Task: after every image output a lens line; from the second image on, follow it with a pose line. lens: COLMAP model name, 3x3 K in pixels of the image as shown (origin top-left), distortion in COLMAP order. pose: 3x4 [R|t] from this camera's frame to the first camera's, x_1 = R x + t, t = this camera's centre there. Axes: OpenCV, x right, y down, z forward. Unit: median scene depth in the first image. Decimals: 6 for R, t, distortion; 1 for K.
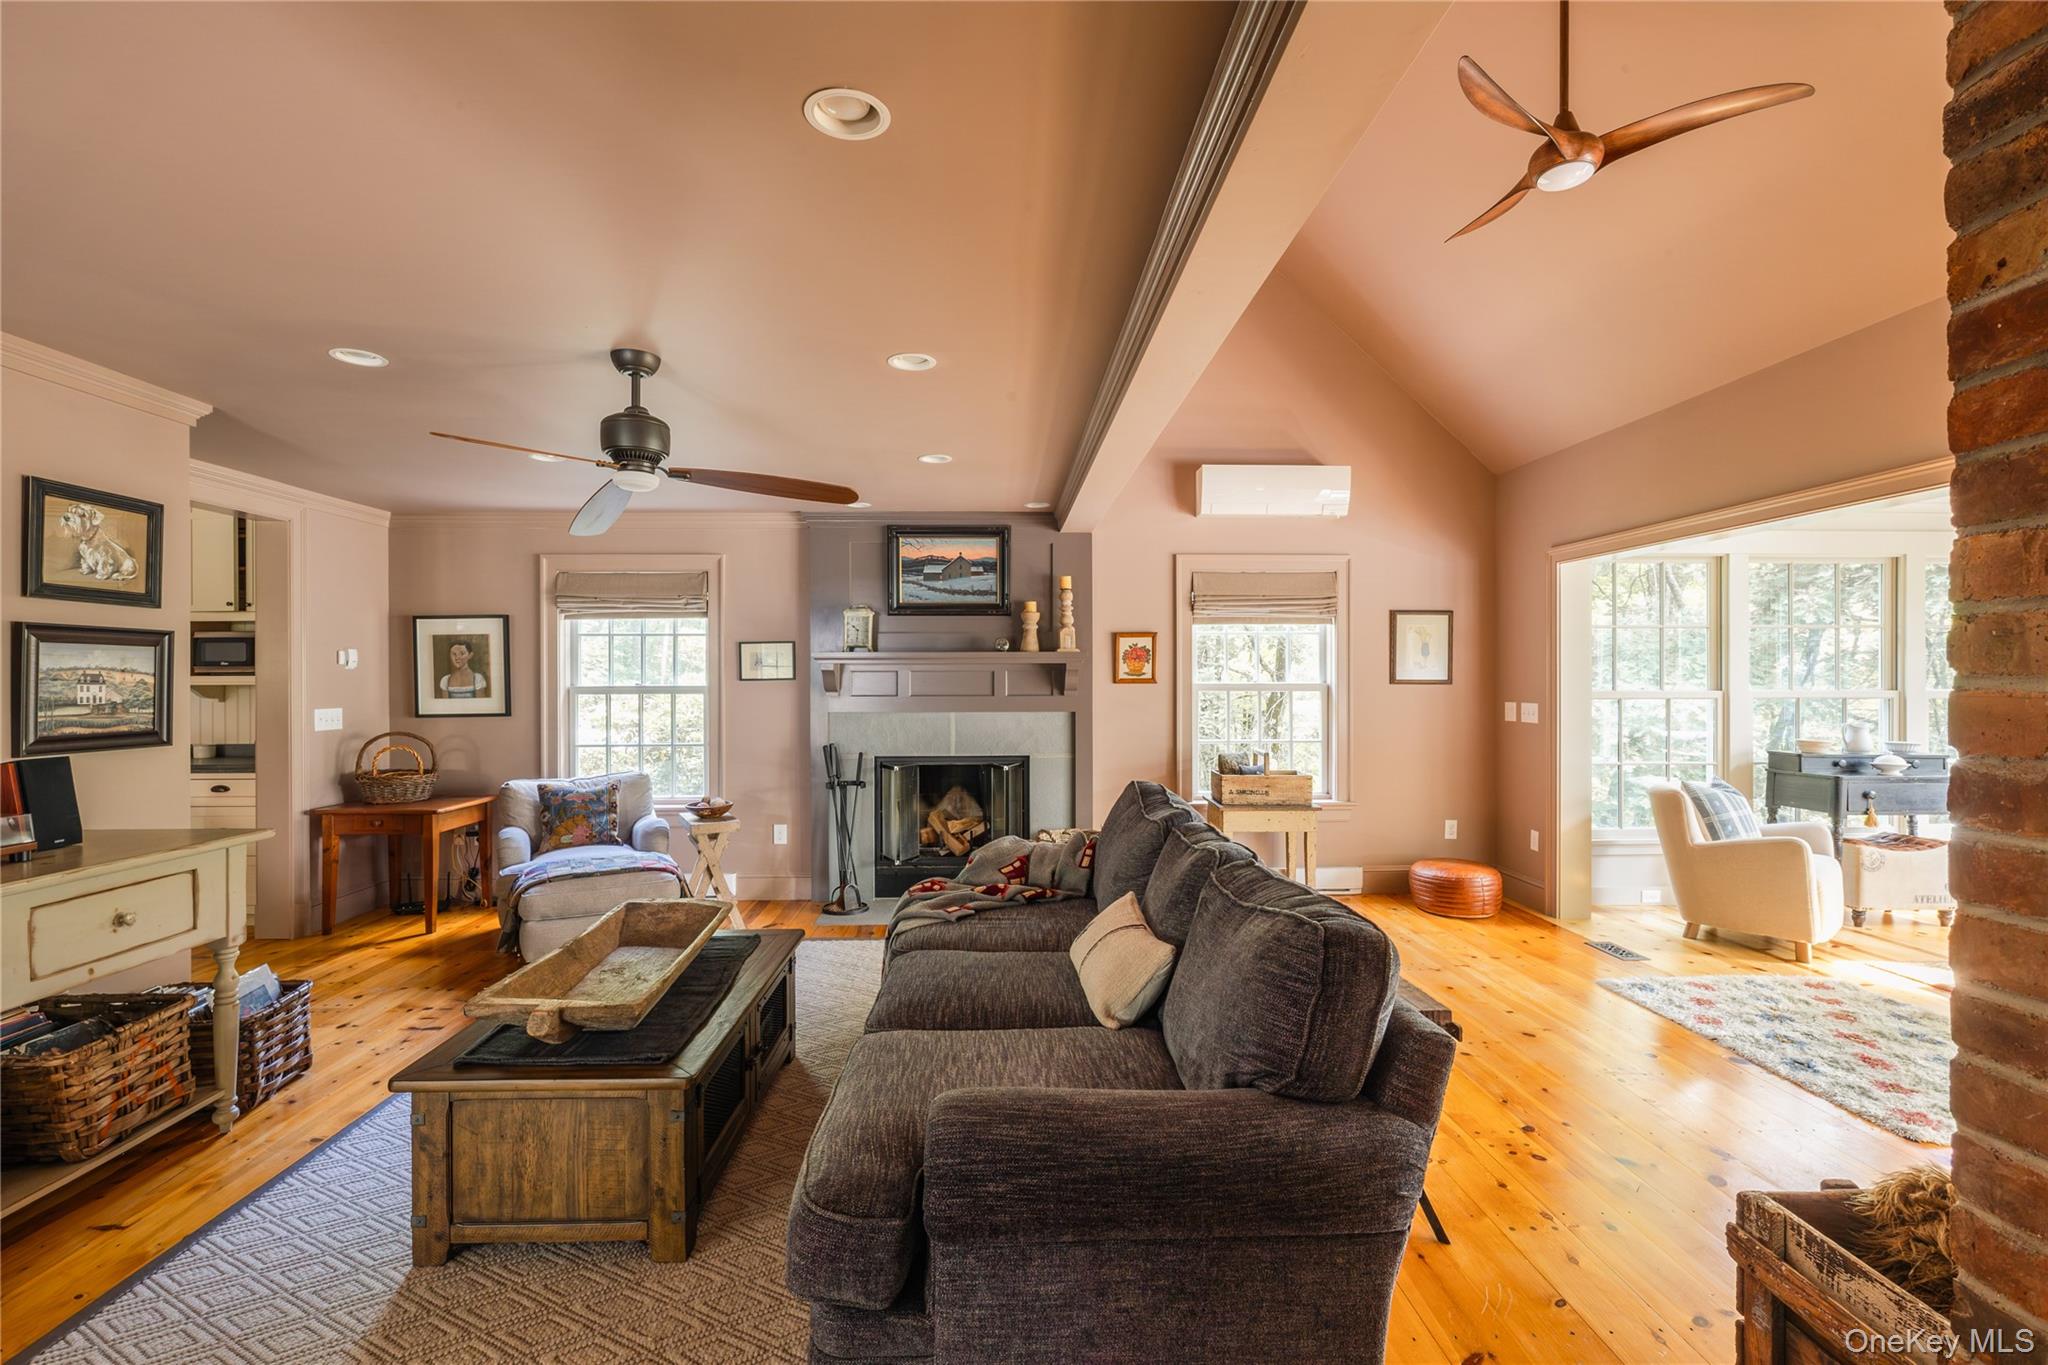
lens RADIAL K [[927.6, 0, 1016.9], [0, 927.6, 679.8], [0, 0, 1]] dist [-0.005410, -0.000904]
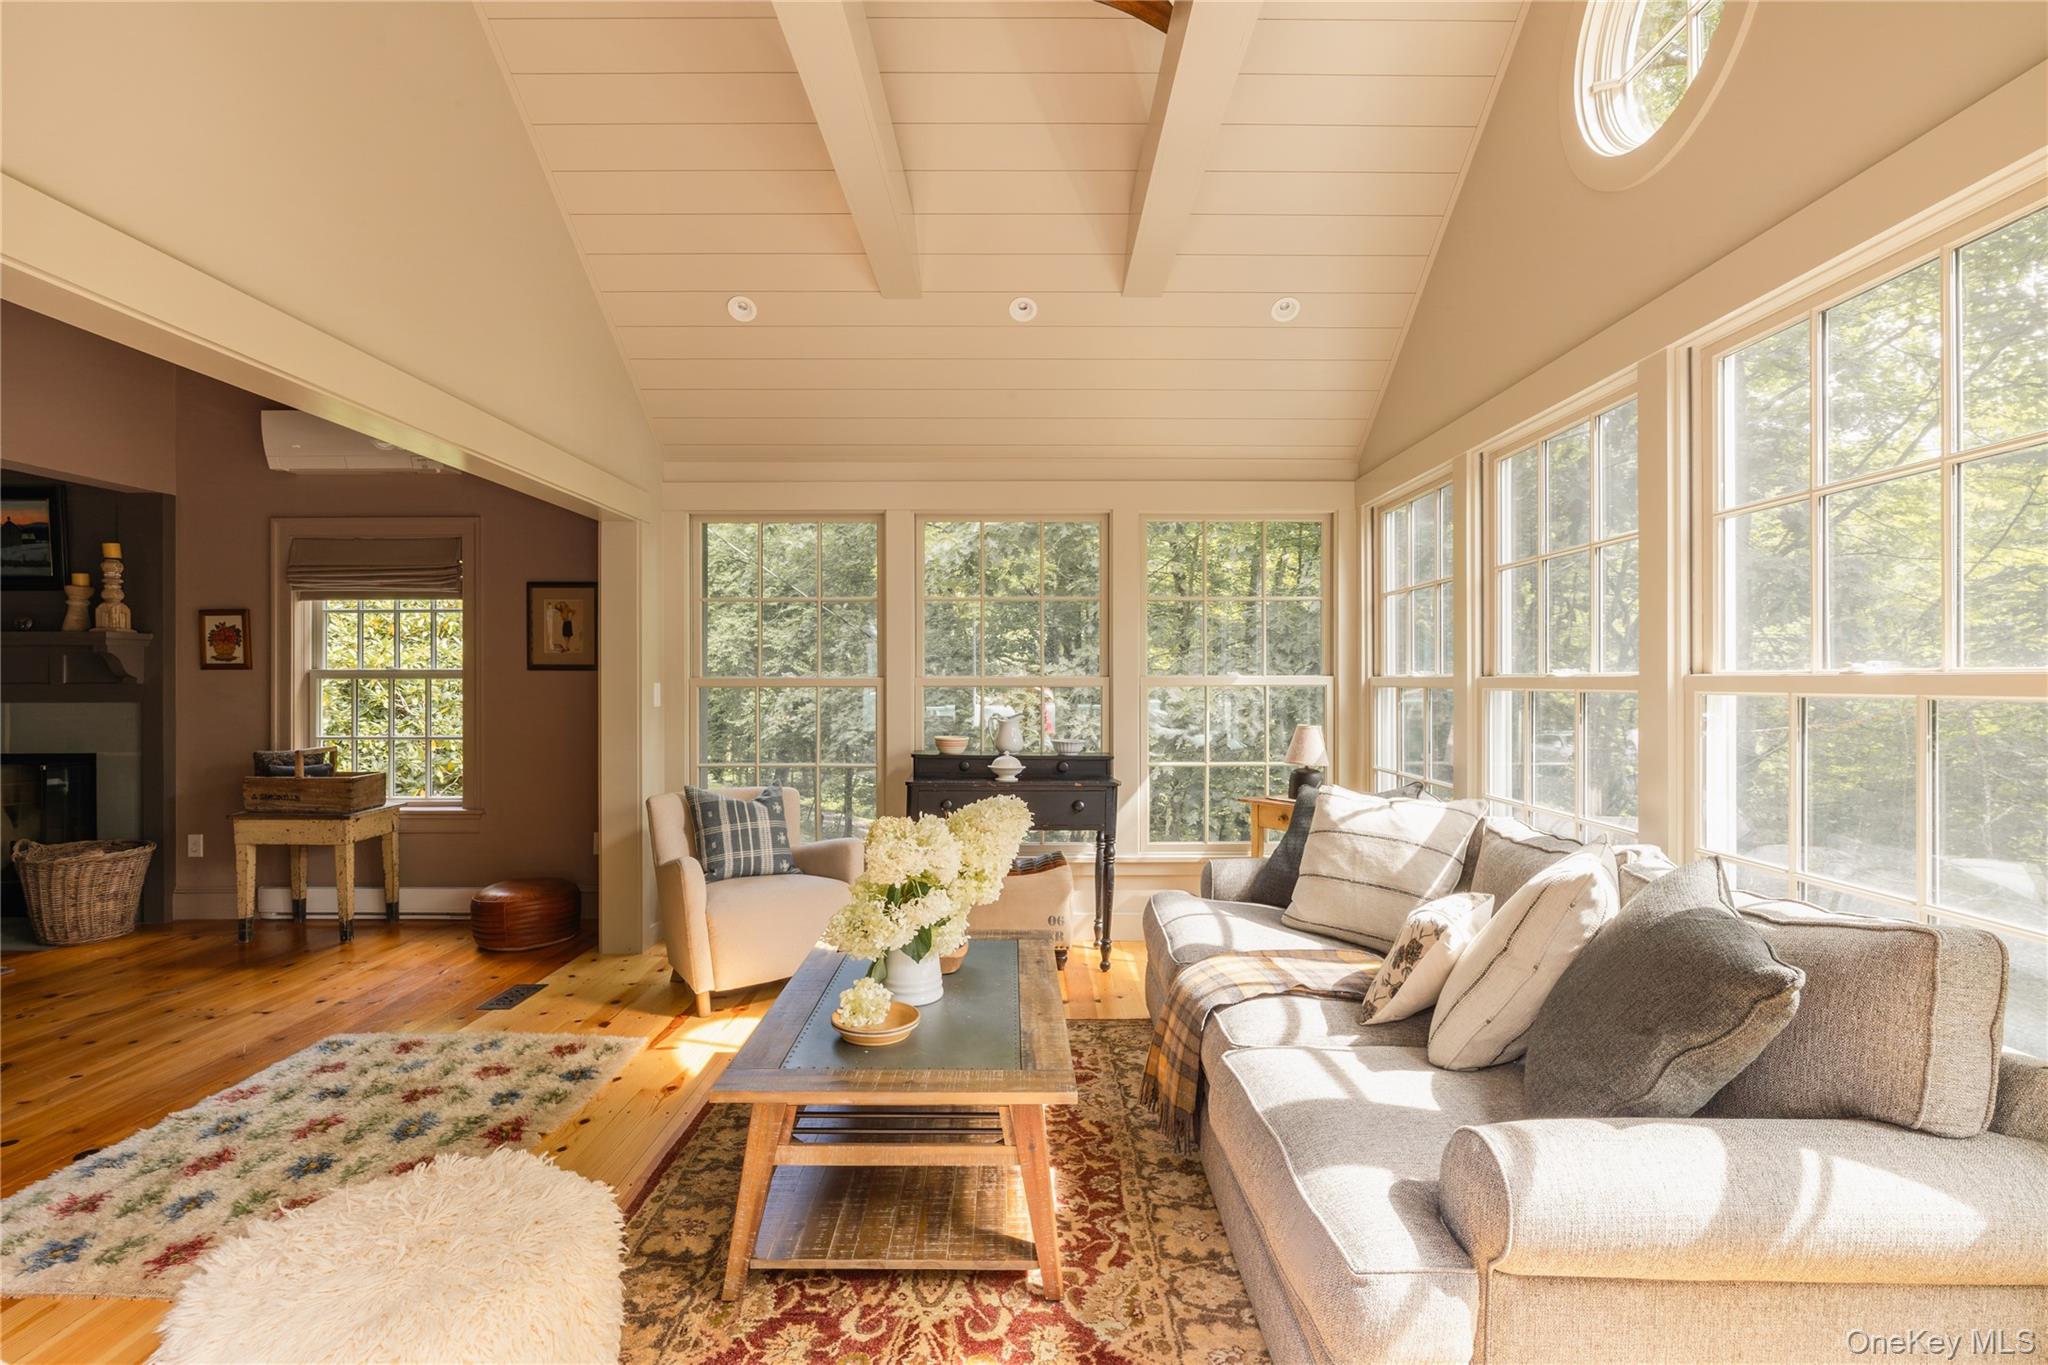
lens RADIAL K [[970.5, 0, 1023.2], [0, 970.5, 676.8], [0, 0, 1]] dist [-0.004807, -0.000057]
pose [[0.999220, -0.000469, -0.039478, 0.914842], [0.000166, 0.999971, -0.007666, 0.018036], [0.039480, 0.007654, 0.999191, 0.142032]]
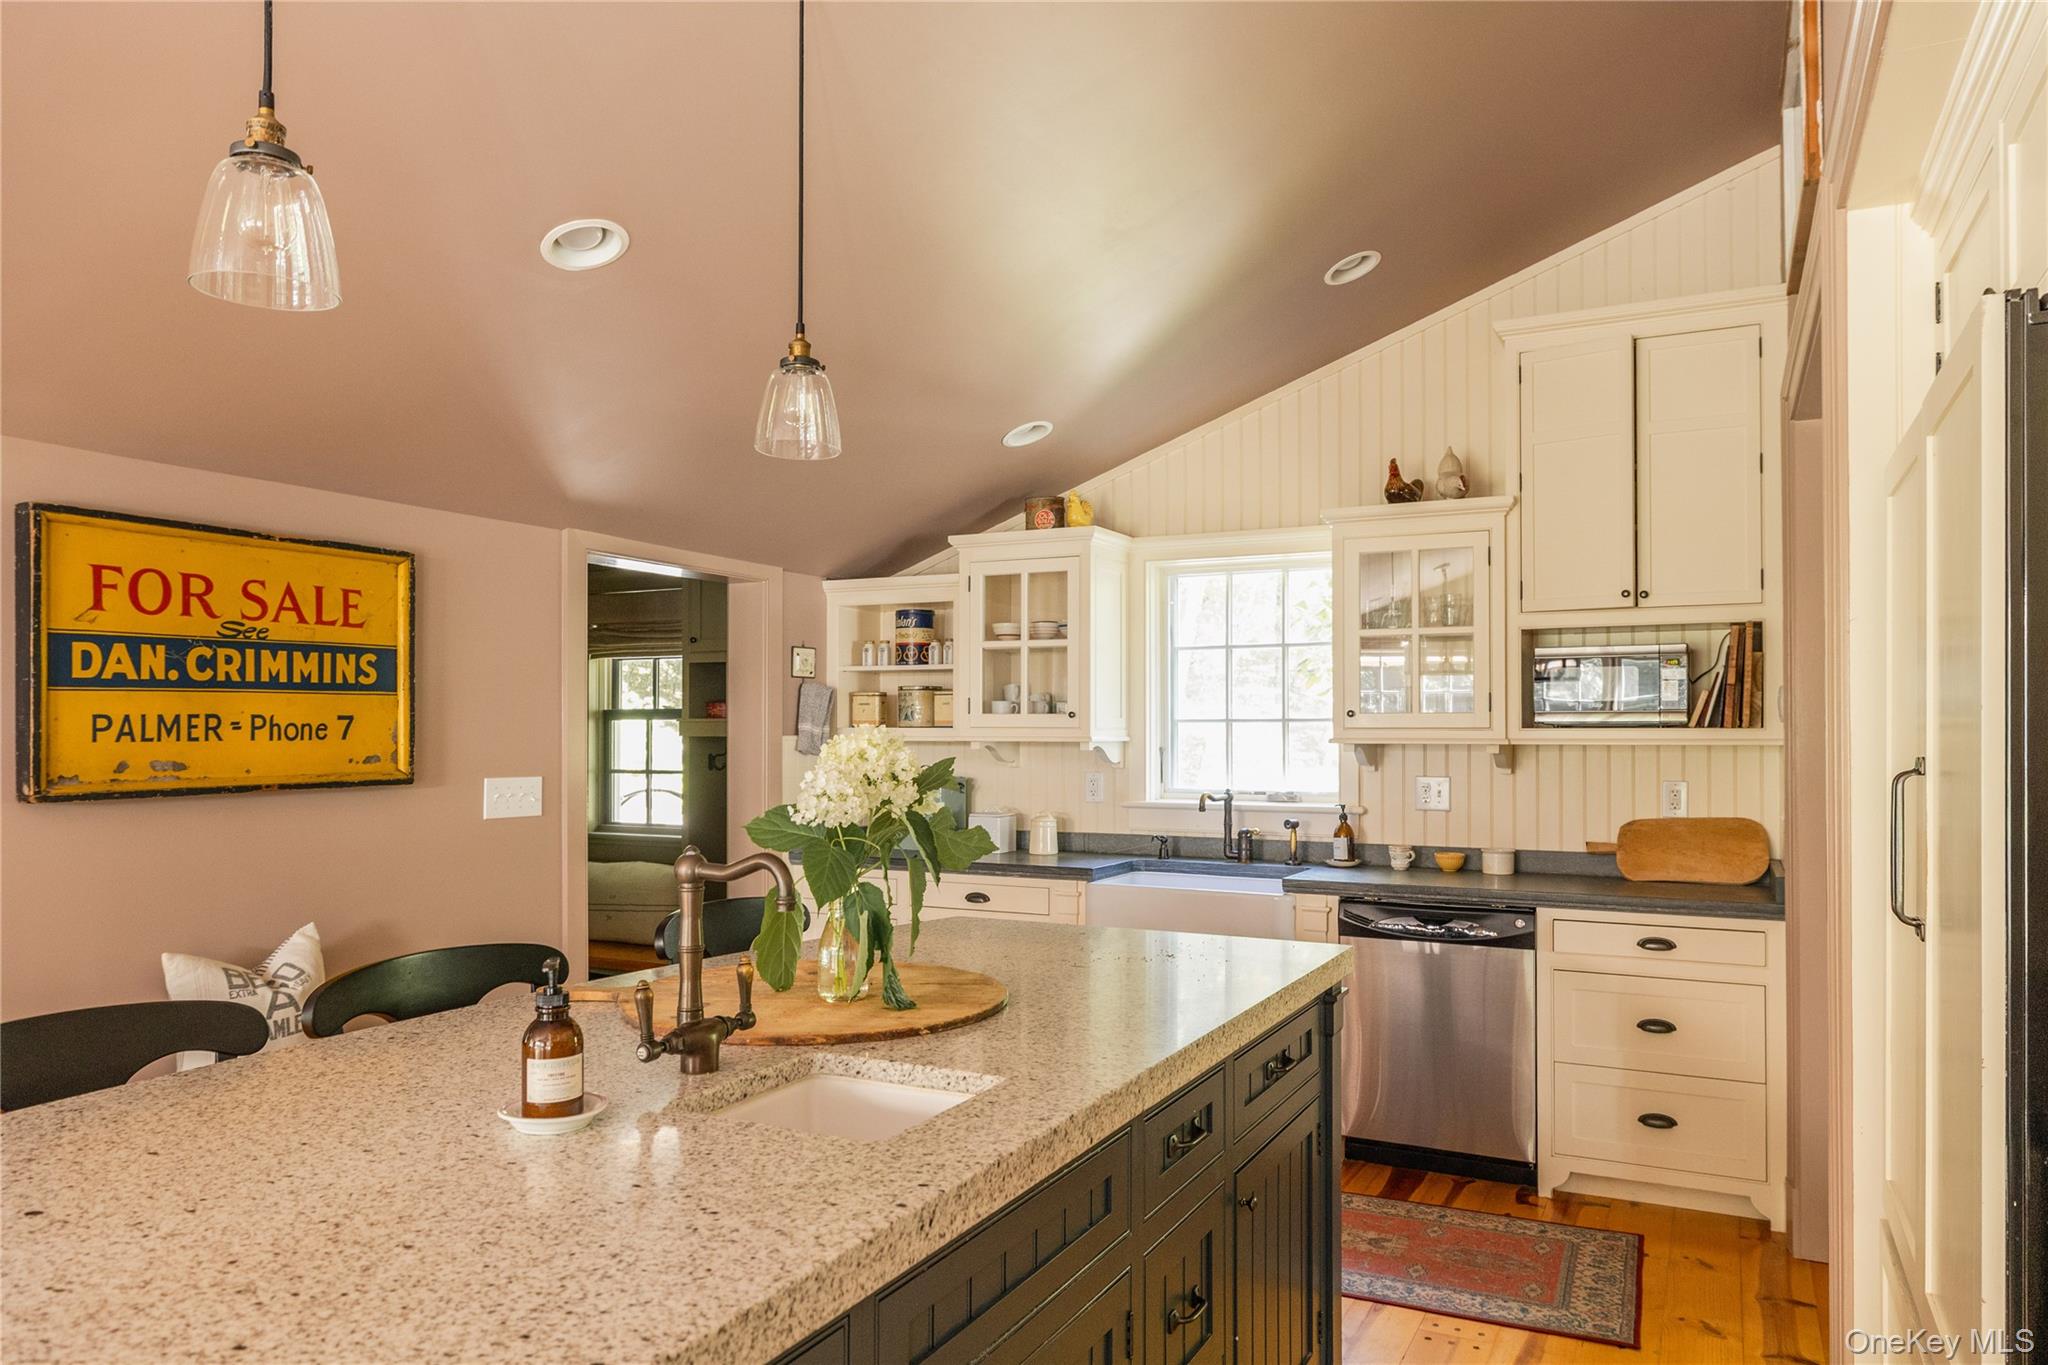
lens RADIAL K [[1353.3, 0, 1036.3], [0, 1353.3, 714.3], [0, 0, 1]] dist [-0.000676, -0.000887]
pose [[0.877332, -0.004091, -0.479866, -0.718698], [-0.002882, 0.999901, -0.013794, -0.000774], [0.479875, 0.013485, 0.877233, 0.138866]]
